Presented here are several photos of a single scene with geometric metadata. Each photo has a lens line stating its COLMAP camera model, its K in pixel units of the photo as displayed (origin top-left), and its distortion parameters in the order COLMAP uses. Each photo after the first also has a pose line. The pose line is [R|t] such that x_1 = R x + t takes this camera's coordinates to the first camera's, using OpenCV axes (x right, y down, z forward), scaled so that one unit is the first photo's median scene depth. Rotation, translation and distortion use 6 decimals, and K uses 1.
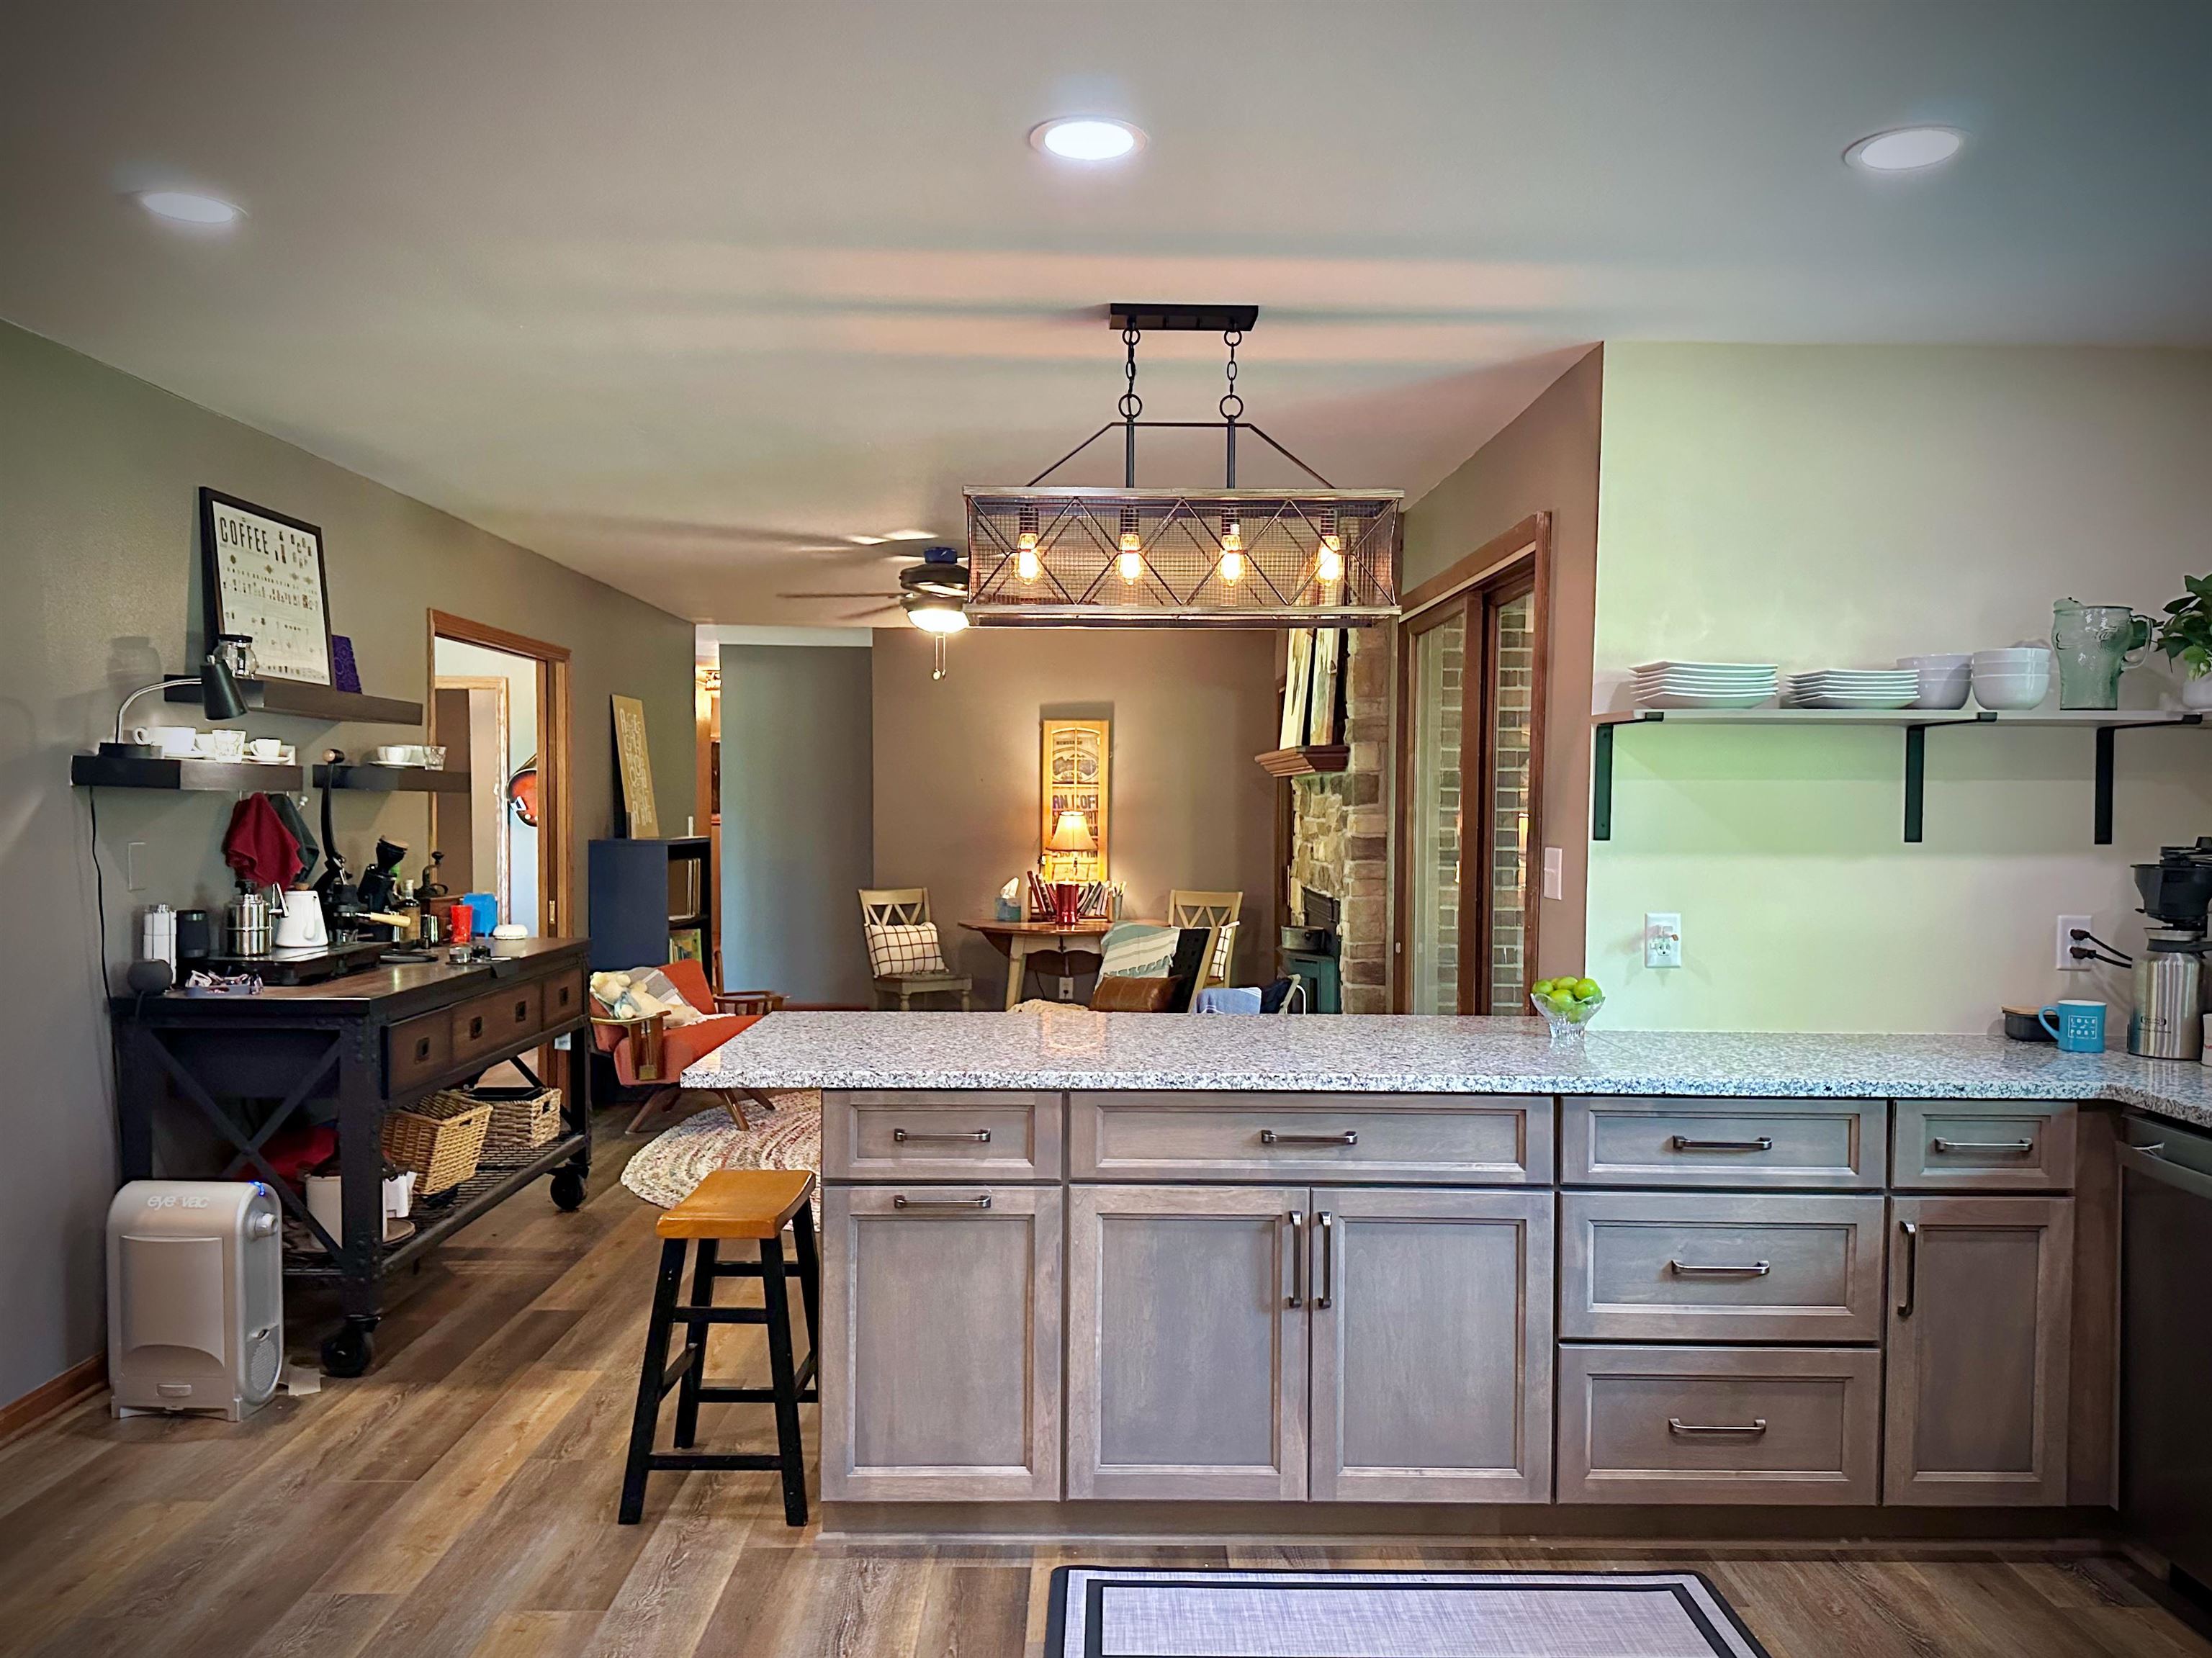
lens RADIAL K [[1547.3, 0, 1106.0], [0, 1547.3, 829.0], [0, 0, 1]] dist [0.003366, 0.000474]
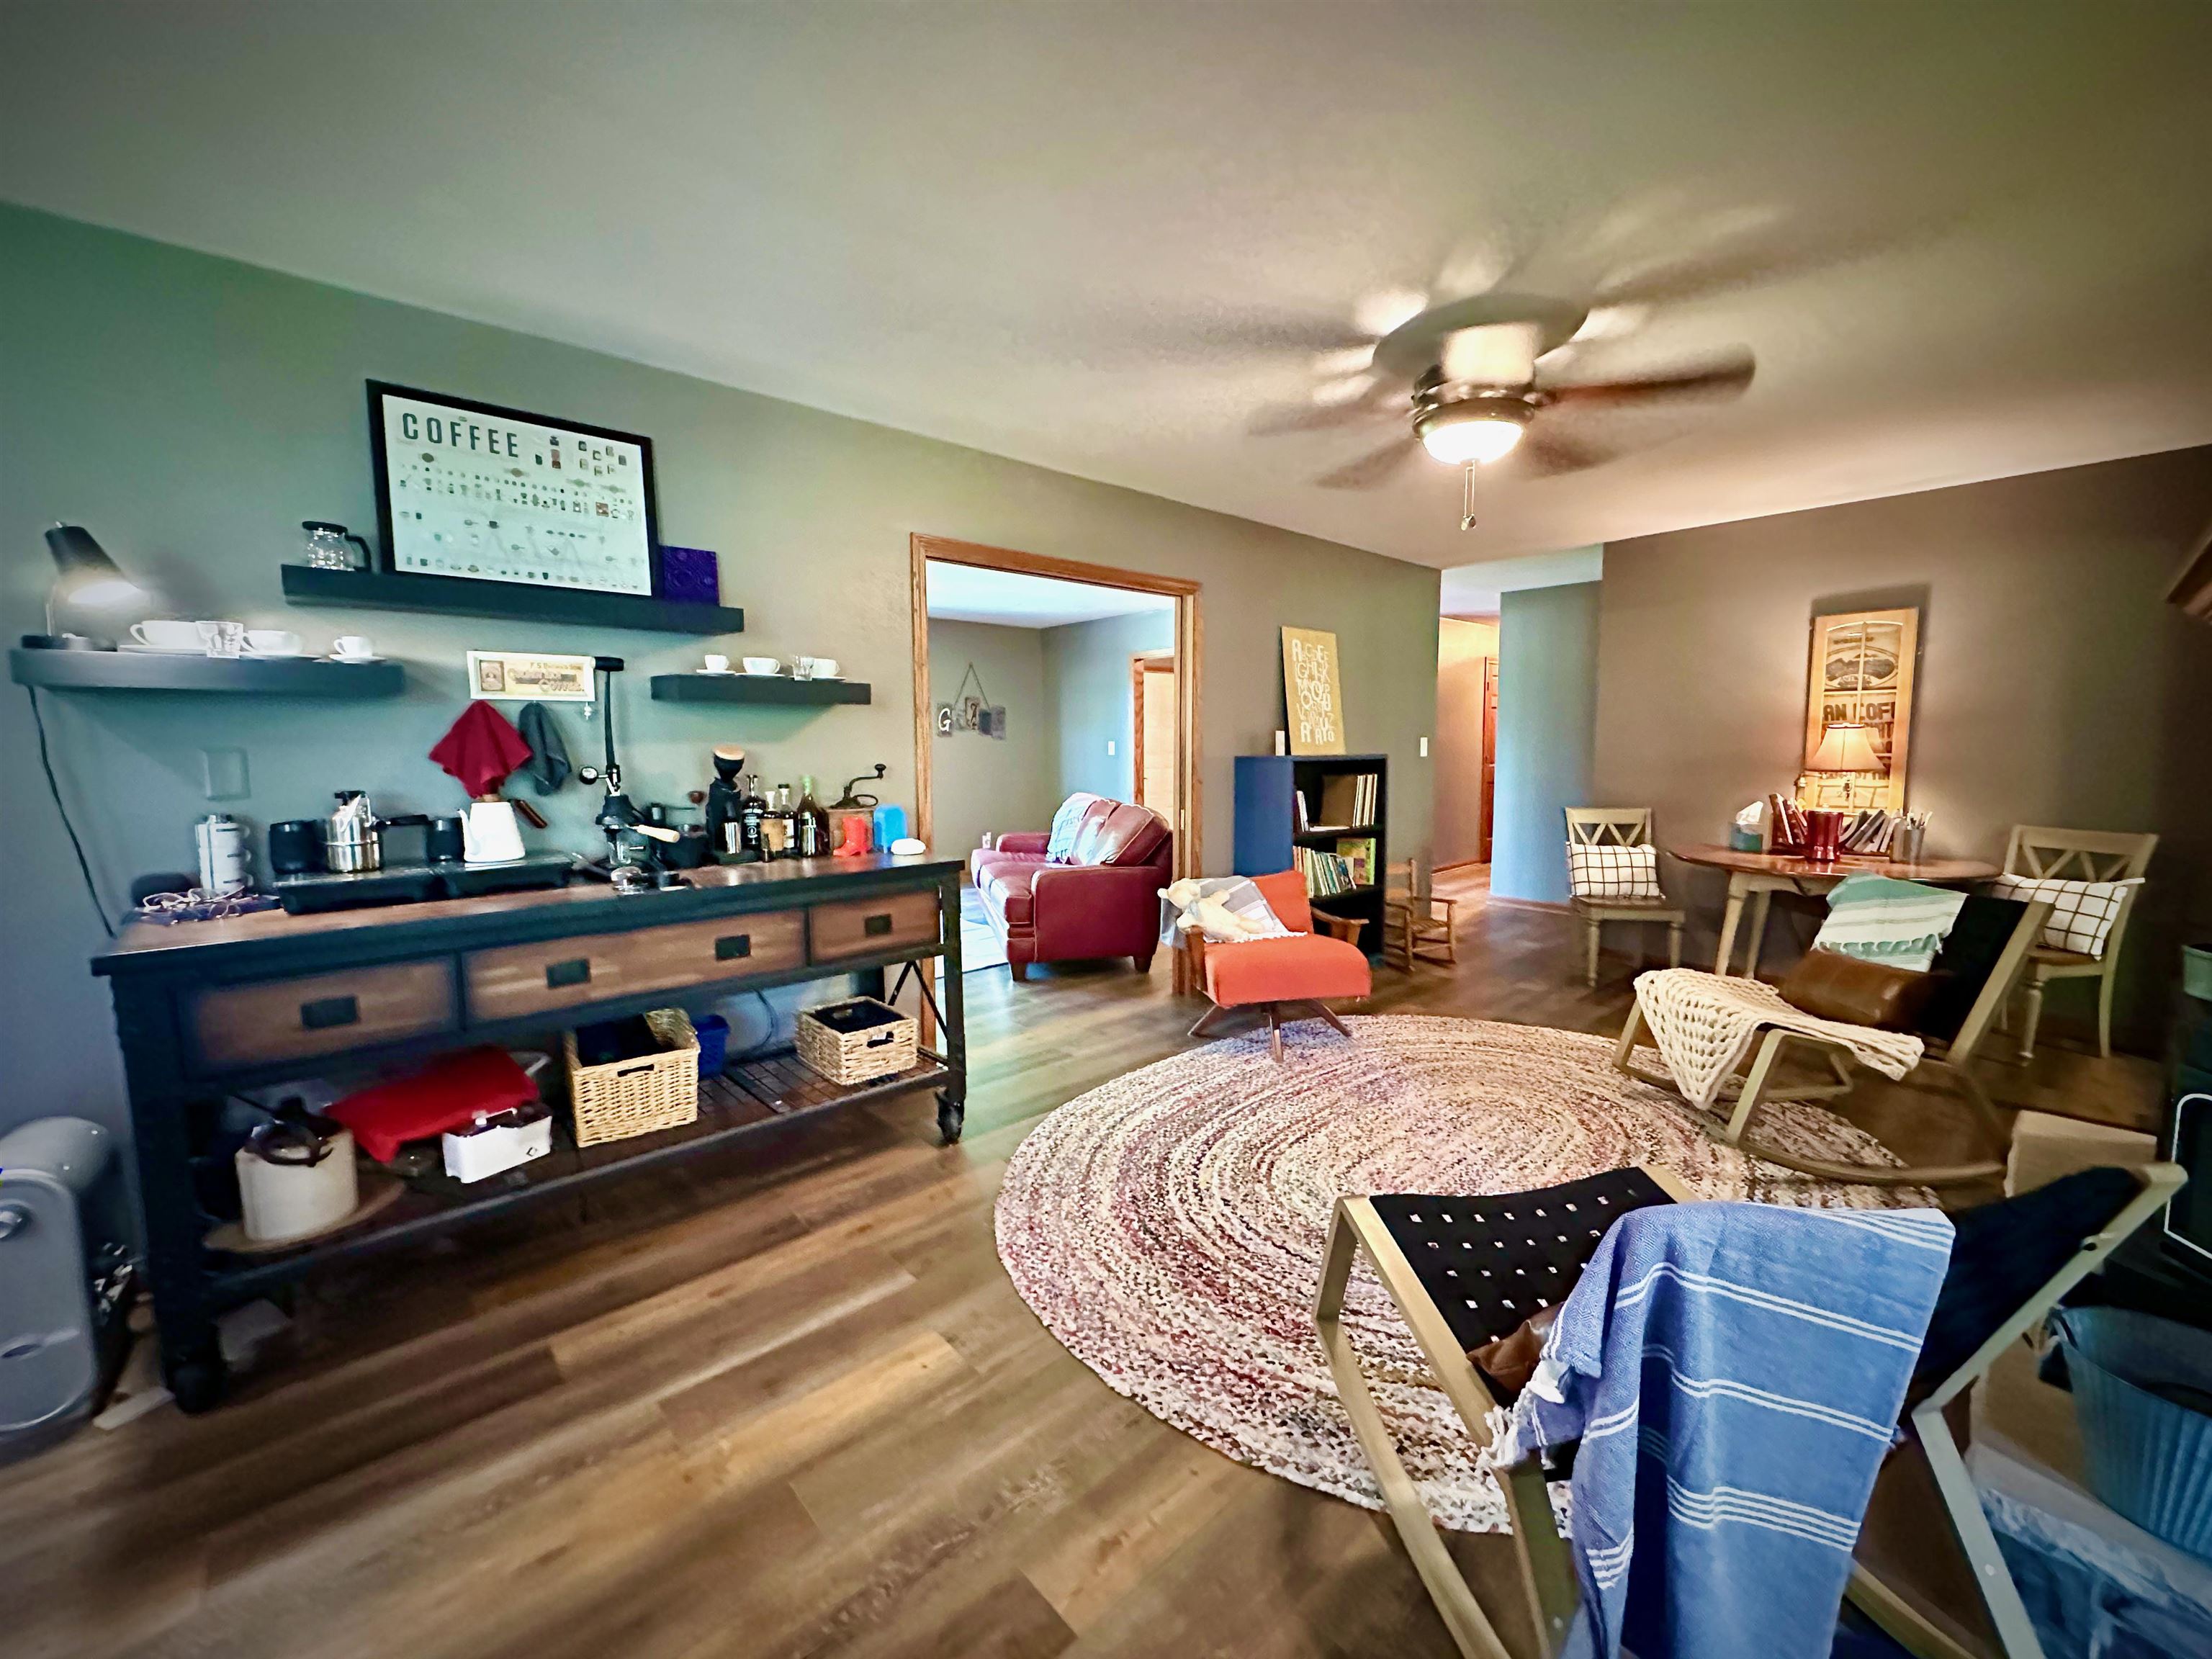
lens RADIAL K [[874.0, 0, 1106.0], [0, 874.0, 829.5], [0, 0, 1]] dist [-0.000885, 0.000069]
pose [[0.674340, 0.061040, -0.735894, 0.058451], [0.002039, 0.996420, 0.084518, 0.004793], [0.738419, -0.058495, 0.671801, 0.401533]]
